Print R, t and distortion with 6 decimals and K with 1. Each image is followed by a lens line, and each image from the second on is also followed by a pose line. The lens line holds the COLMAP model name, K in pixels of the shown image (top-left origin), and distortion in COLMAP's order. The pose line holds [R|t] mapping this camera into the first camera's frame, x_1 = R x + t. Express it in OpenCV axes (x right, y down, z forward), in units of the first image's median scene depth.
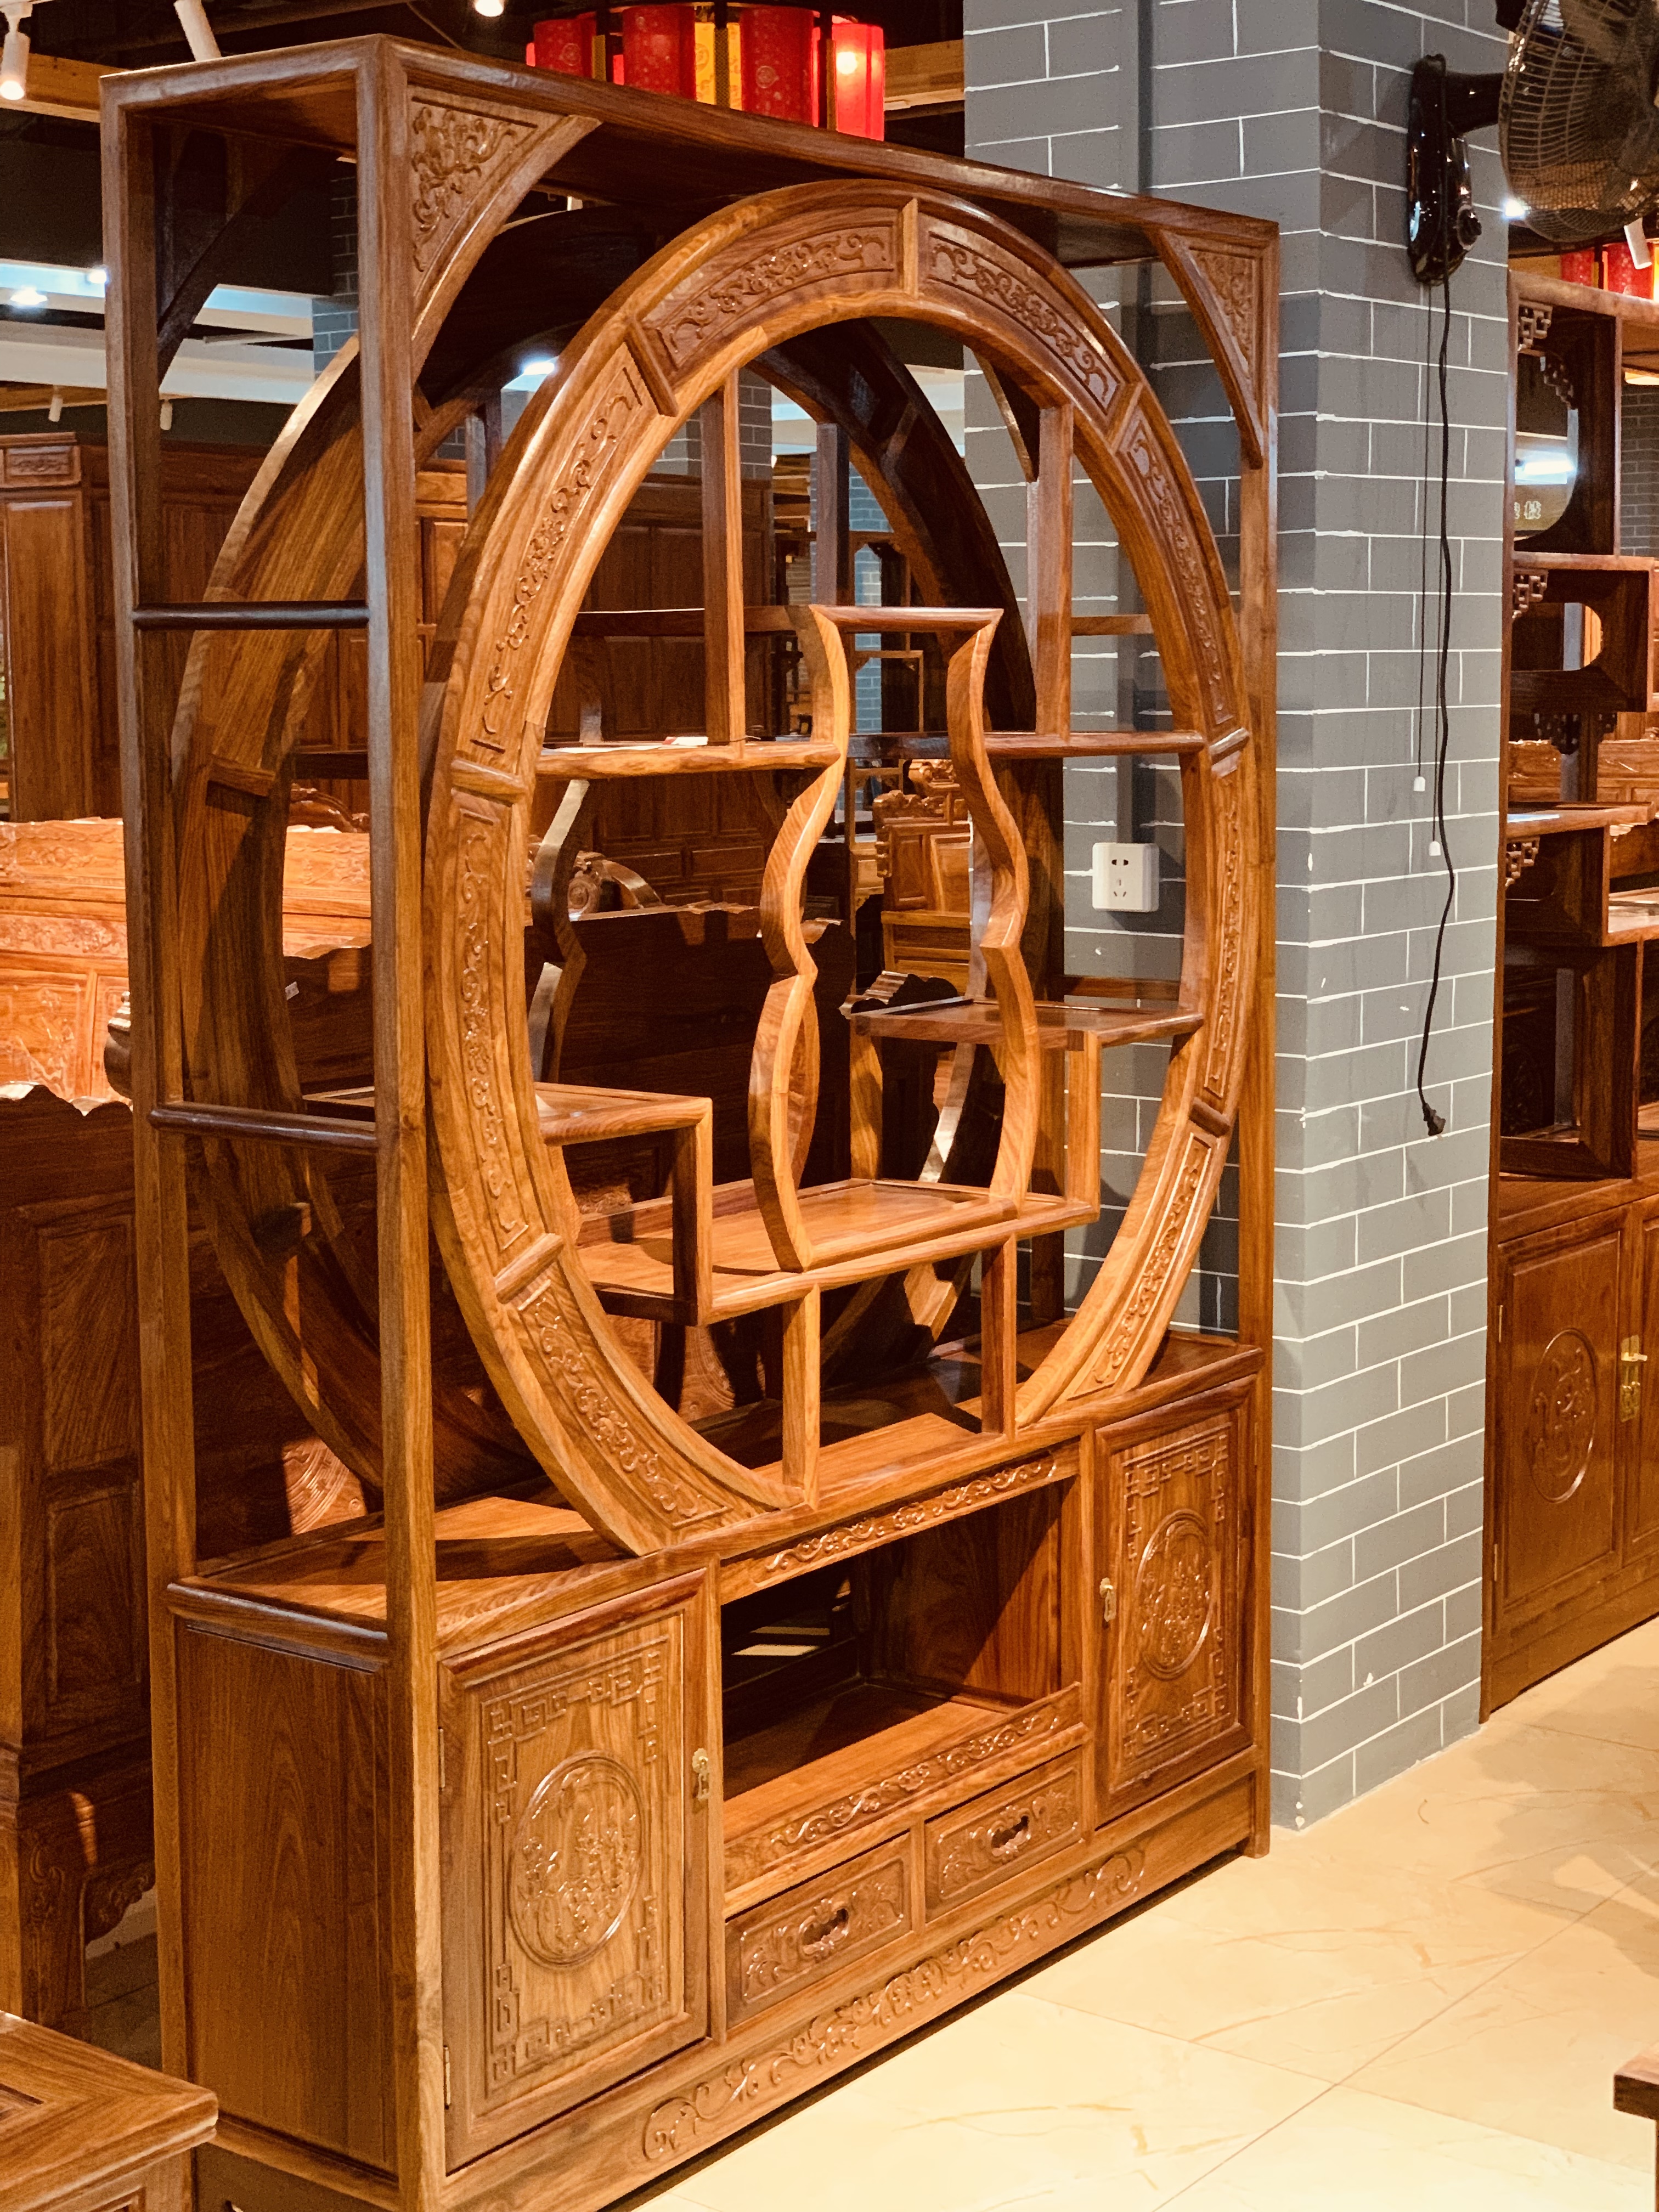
lens RADIAL K [[3323.7, 0, 862.0], [0, 3323.7, 1114.9], [0, 0, 1]] dist [0.031787, 0.000000]
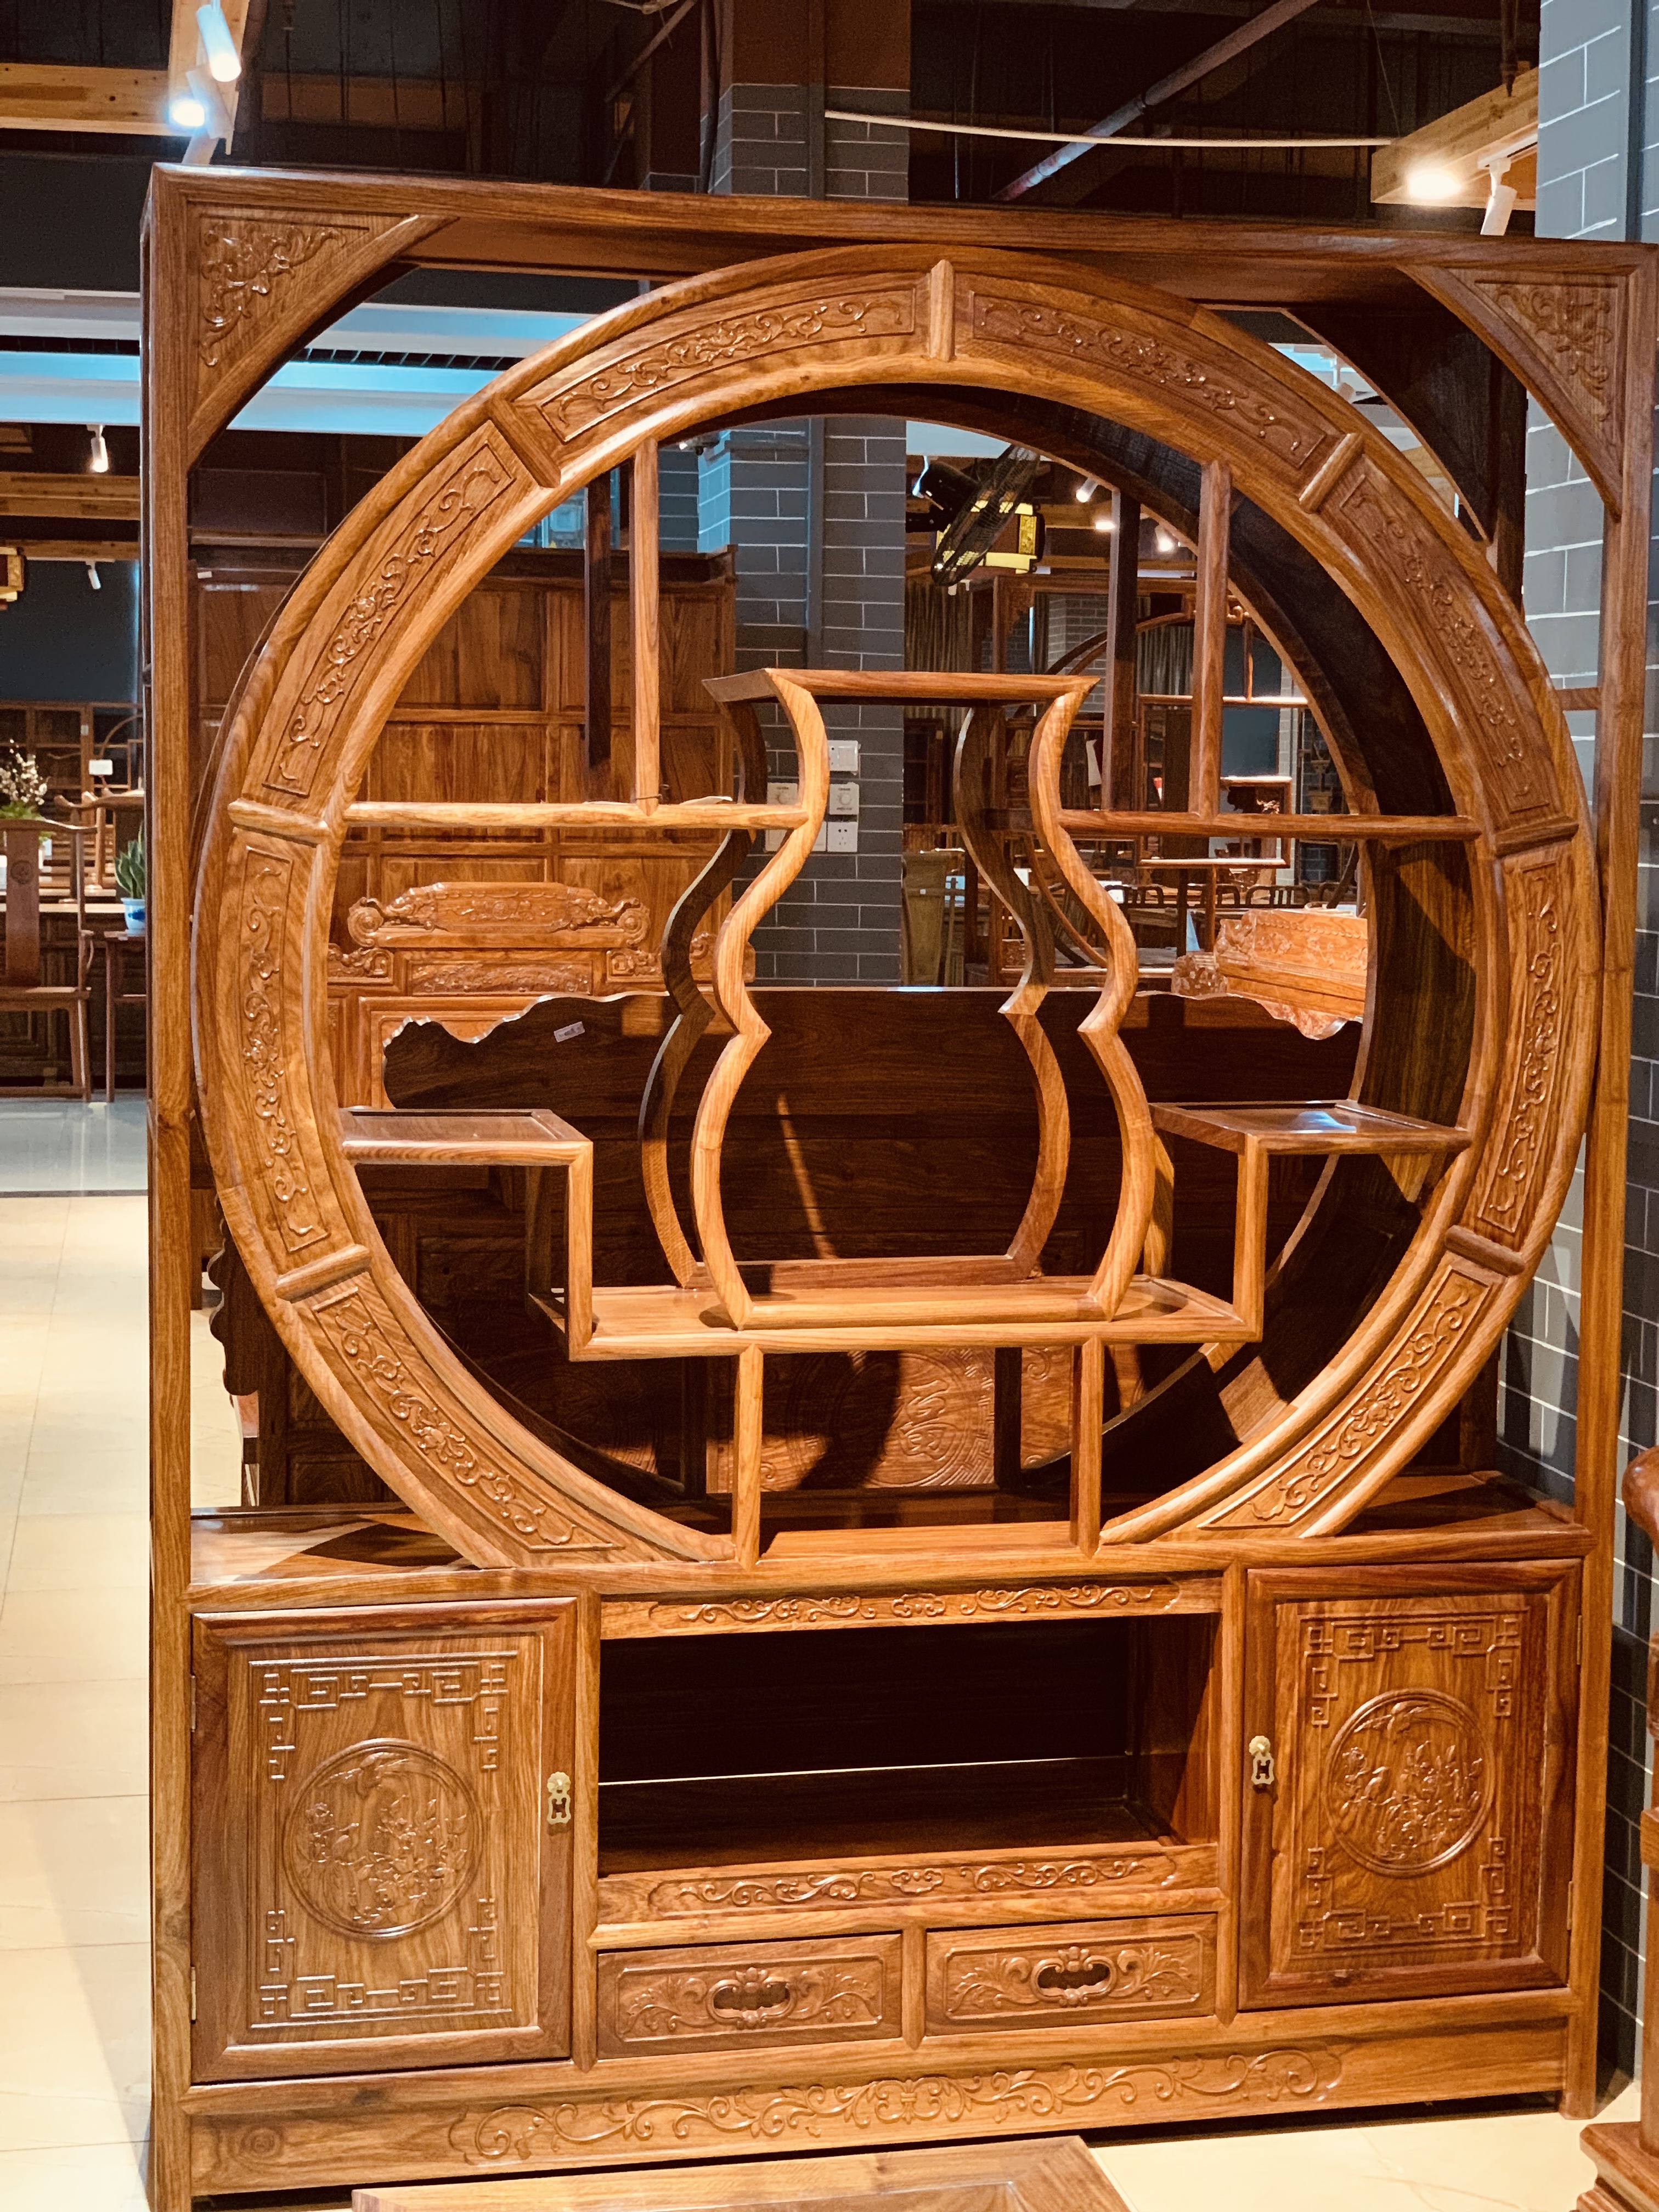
lens RADIAL K [[3323.7, 0, 823.2], [0, 3323.7, 1088.2], [0, 0, 1]] dist [0.031787, 0.000000]
pose [[0.751818, 0.077848, -0.654759, 0.662156], [-0.106975, 0.994251, -0.004620, -0.023735], [0.650635, 0.073516, 0.755824, 0.255155]]
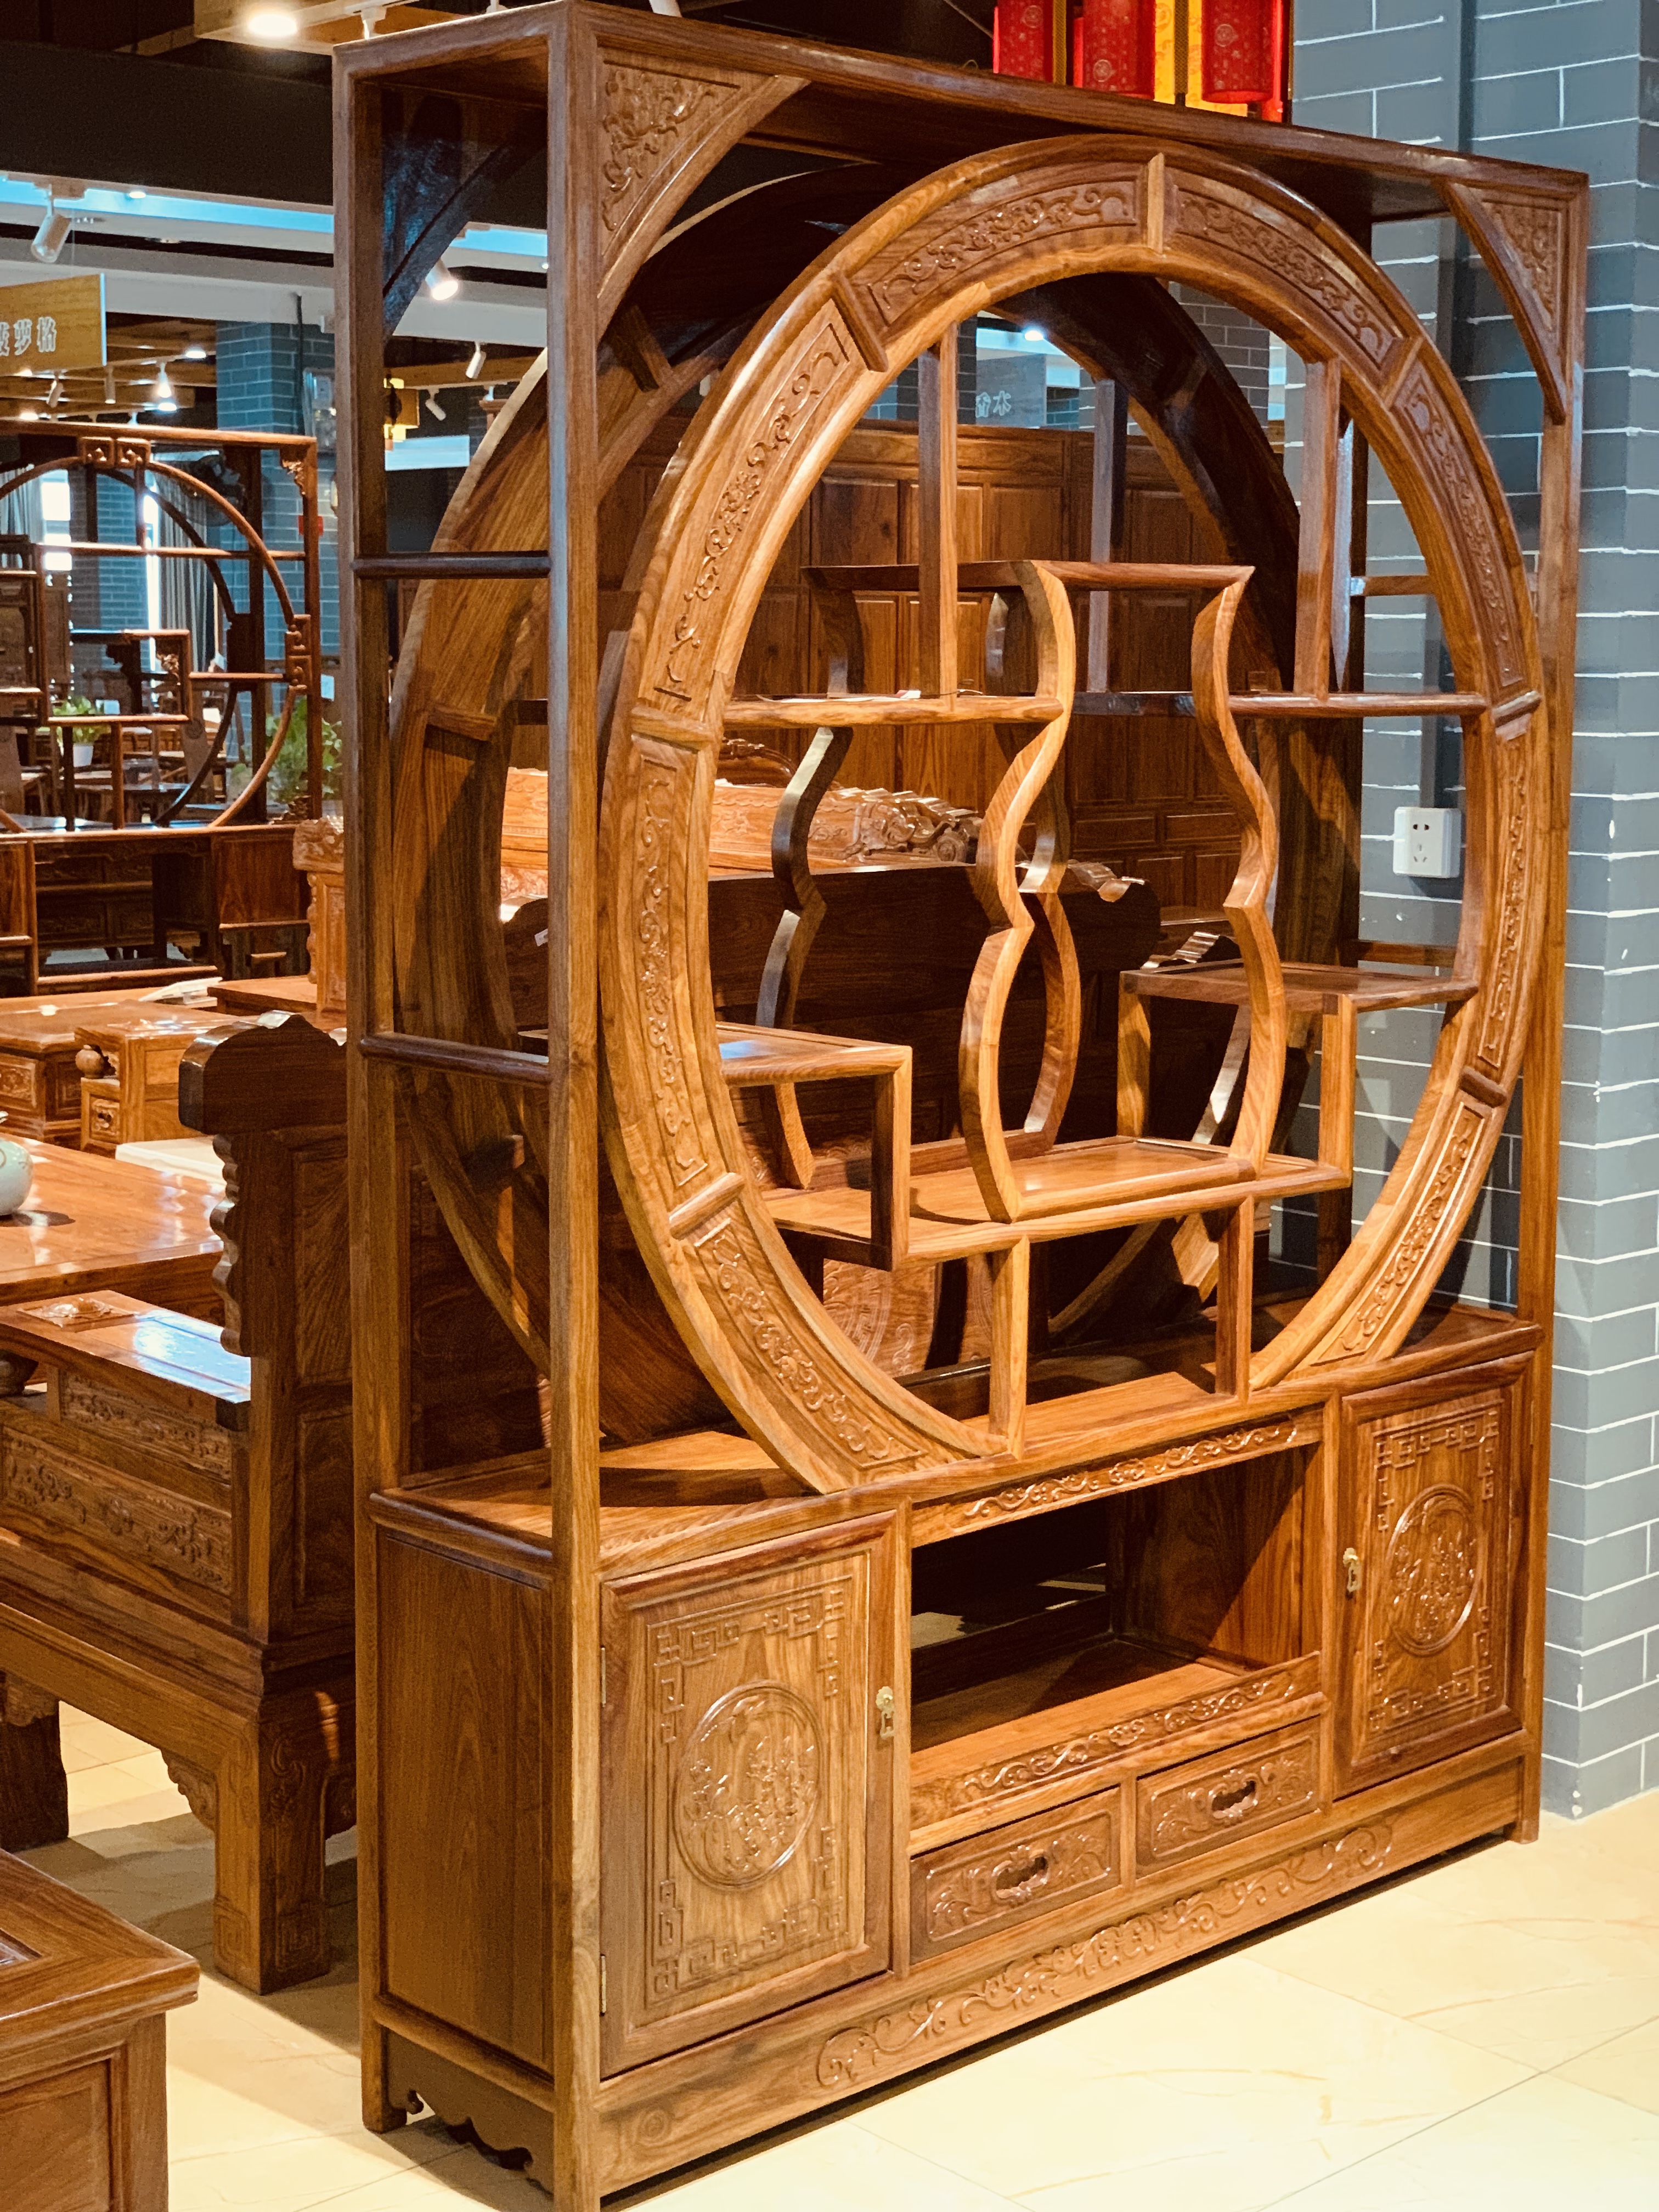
lens RADIAL K [[3323.7, 0, 851.1], [0, 3323.7, 1113.1], [0, 0, 1]] dist [0.031787, 0.000000]
pose [[0.984640, 0.035540, -0.170943, 0.107023], [-0.033947, 0.999349, 0.012232, 0.003331], [0.171266, -0.006241, 0.985205, -0.001157]]
